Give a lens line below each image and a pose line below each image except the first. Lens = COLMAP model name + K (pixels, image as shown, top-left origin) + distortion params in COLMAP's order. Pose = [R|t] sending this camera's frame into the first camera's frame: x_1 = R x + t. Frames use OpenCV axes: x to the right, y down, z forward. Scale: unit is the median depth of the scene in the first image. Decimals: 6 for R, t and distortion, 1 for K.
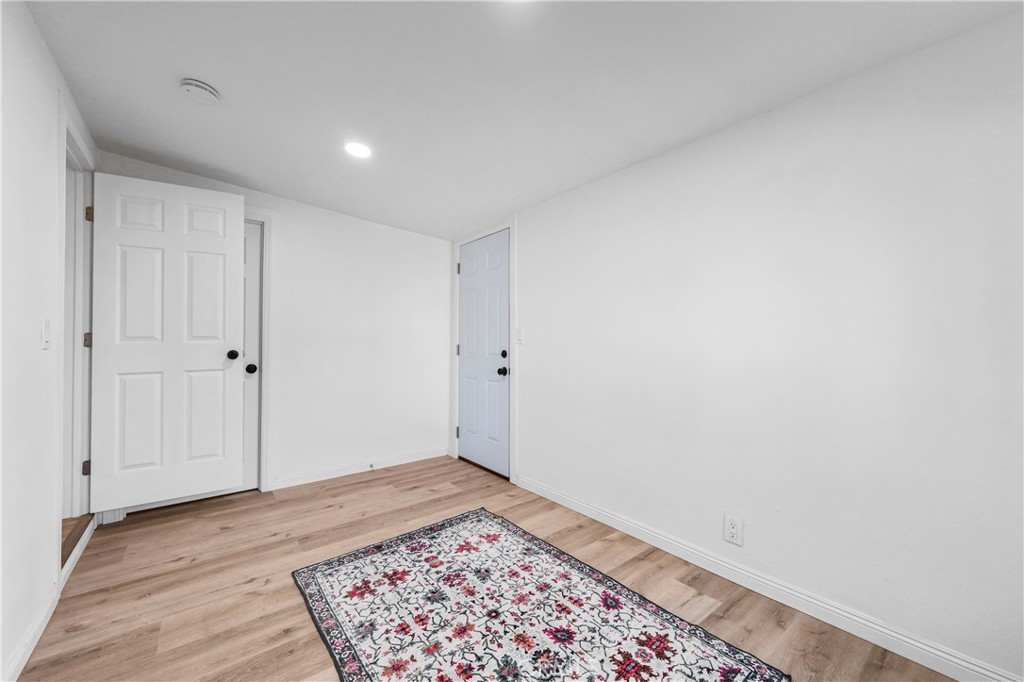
lens RADIAL K [[399.8, 0, 512.0], [0, 399.8, 341.0], [0, 0, 1]] dist [0.001700, 0.000286]
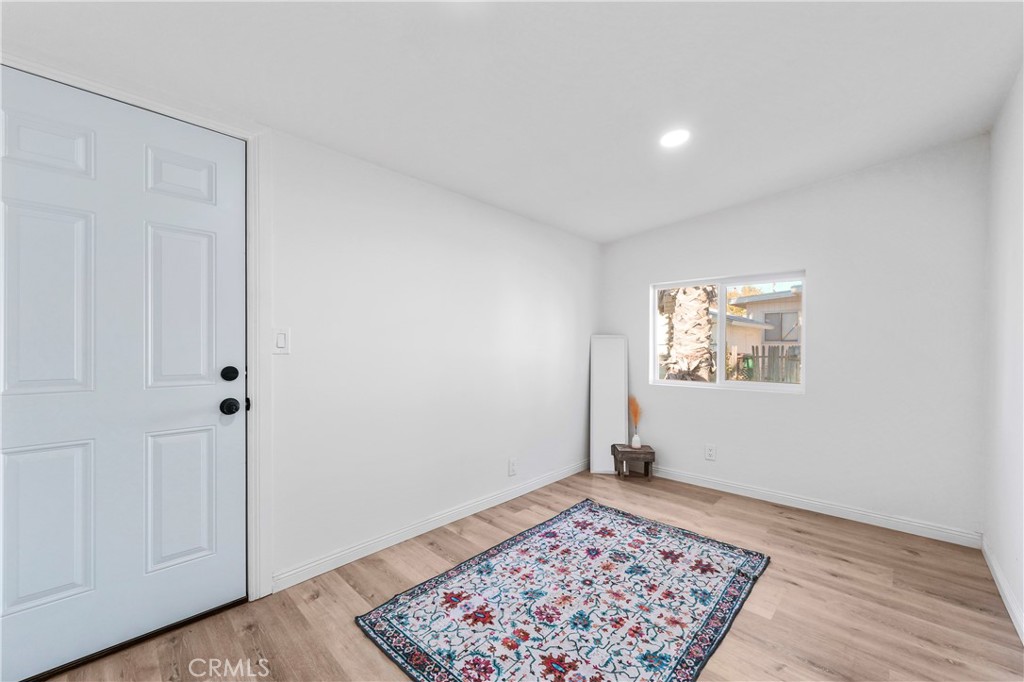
lens RADIAL K [[399.8, 0, 512.0], [0, 399.8, 341.0], [0, 0, 1]] dist [0.001700, 0.000286]
pose [[-0.135677, 0.021882, 0.990511, -1.083164], [0.000207, 0.999757, -0.022058, 0.000563], [-0.990753, -0.002787, -0.135648, 1.252562]]
